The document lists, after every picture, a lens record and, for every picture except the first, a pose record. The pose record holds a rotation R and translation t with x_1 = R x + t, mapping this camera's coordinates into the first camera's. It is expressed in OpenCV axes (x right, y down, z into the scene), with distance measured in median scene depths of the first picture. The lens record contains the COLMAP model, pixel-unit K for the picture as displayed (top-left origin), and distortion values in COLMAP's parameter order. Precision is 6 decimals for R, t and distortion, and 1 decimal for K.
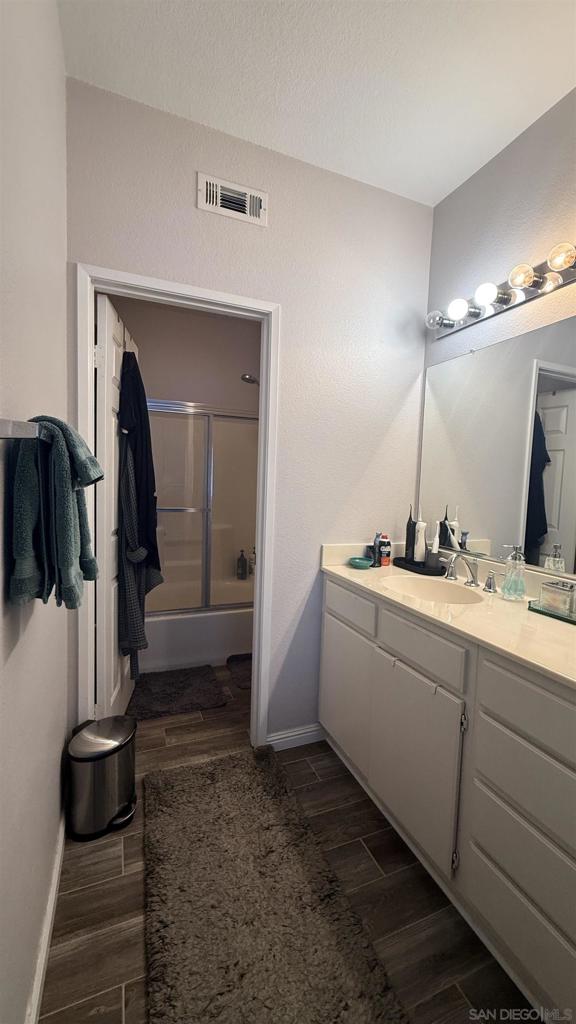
lens RADIAL K [[407.1, 0, 286.5], [0, 407.1, 509.0], [0, 0, 1]] dist [-0.000769, 0.000368]
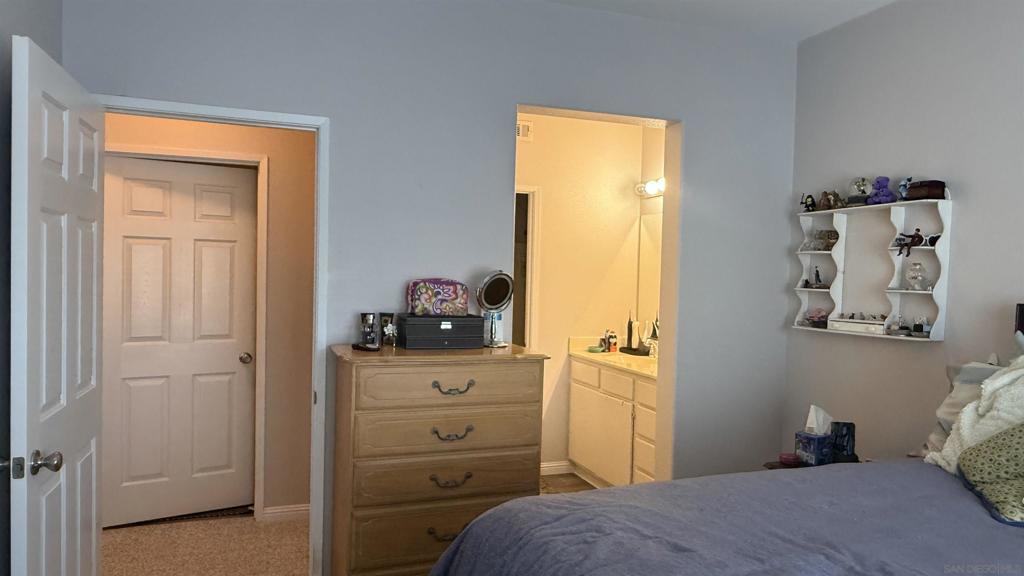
lens RADIAL K [[667.5, 0, 511.6], [0, 667.5, 290.5], [0, 0, 1]] dist [0.000363, 0.000005]
pose [[0.999017, -0.008692, -0.043462, -0.017533], [0.006437, 0.998640, -0.051739, 0.041051], [0.043852, 0.051408, 0.997714, -1.455035]]
